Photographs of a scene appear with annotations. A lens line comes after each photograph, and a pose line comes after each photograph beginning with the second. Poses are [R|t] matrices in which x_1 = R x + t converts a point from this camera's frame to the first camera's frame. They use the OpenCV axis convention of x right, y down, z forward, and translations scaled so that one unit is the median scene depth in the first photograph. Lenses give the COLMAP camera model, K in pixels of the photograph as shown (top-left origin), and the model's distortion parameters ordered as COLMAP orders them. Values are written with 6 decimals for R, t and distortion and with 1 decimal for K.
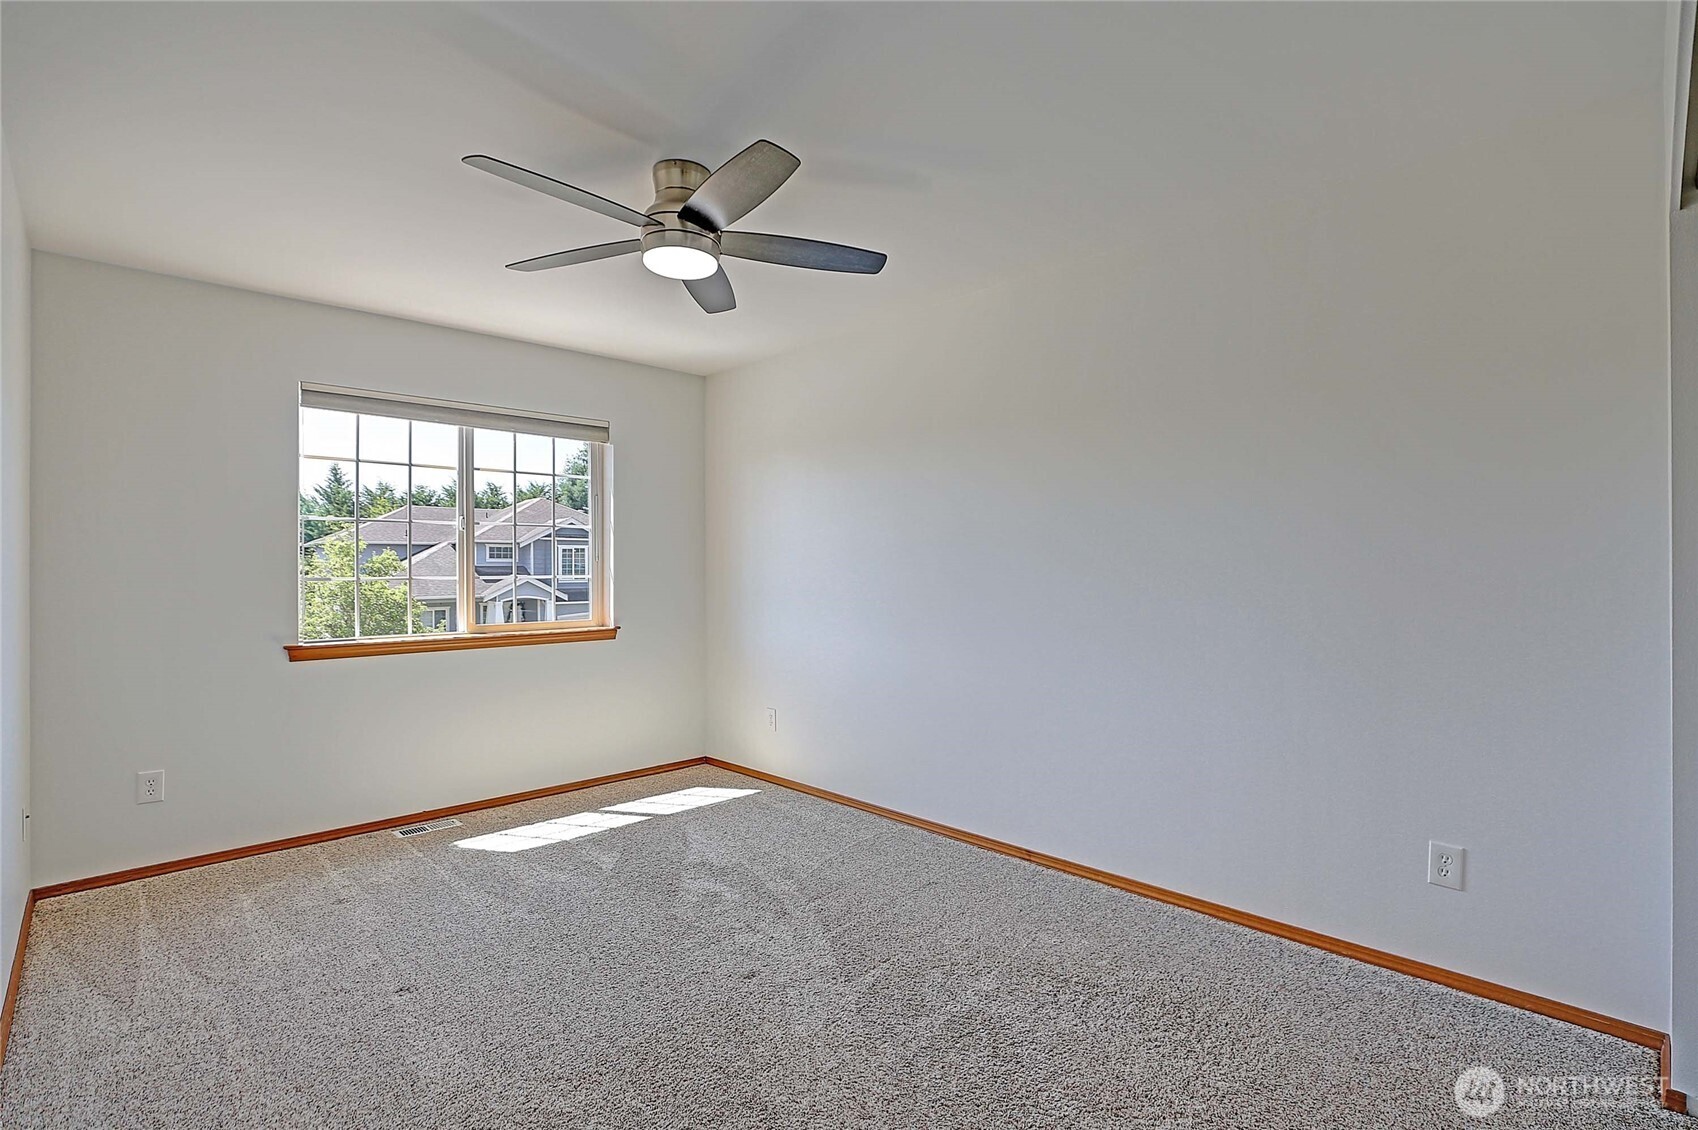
lens RADIAL K [[776.6, 0, 849.0], [0, 776.6, 565.0], [0, 0, 1]] dist [-0.025564, 0.000078]
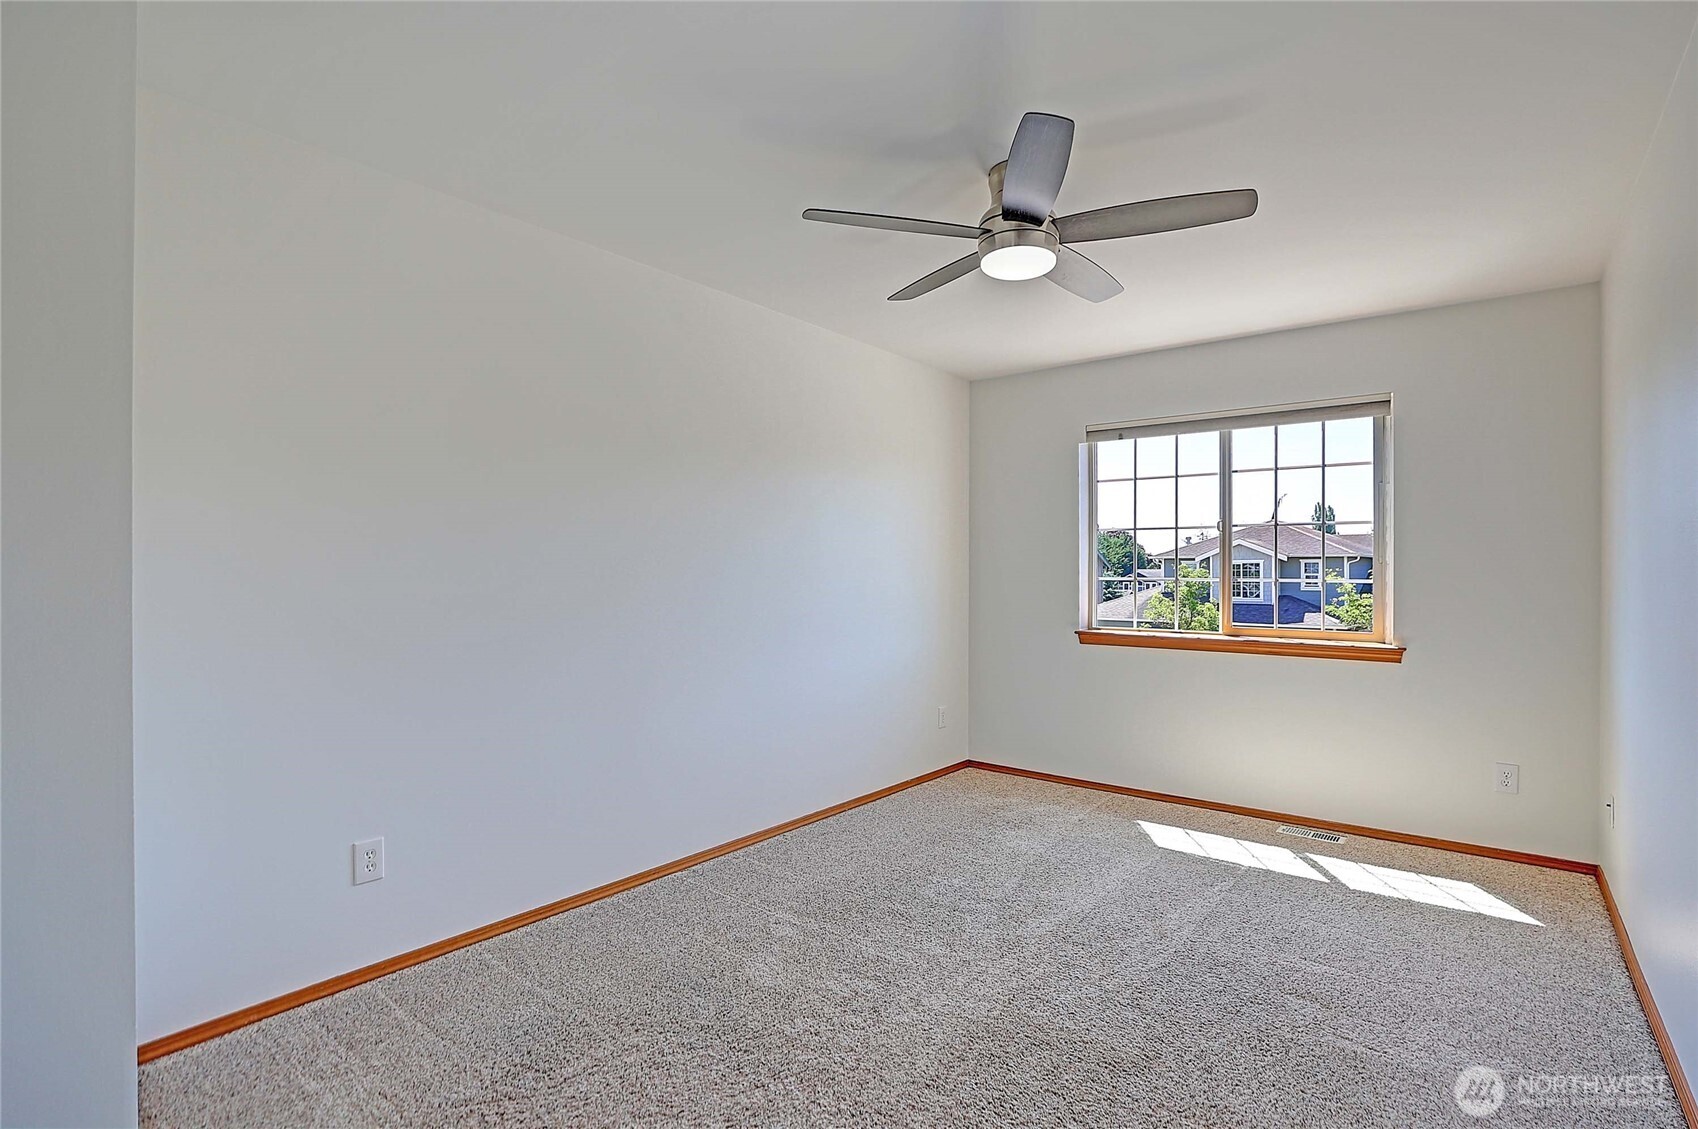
lens RADIAL K [[748.0, 0, 849.0], [0, 748.0, 564.5], [0, 0, 1]] dist [-0.049481, -0.000048]
pose [[0.145730, 0.004221, -0.989315, 0.403704], [-0.004997, 0.999981, 0.003530, -0.004845], [0.989312, 0.004429, 0.145749, 0.378905]]
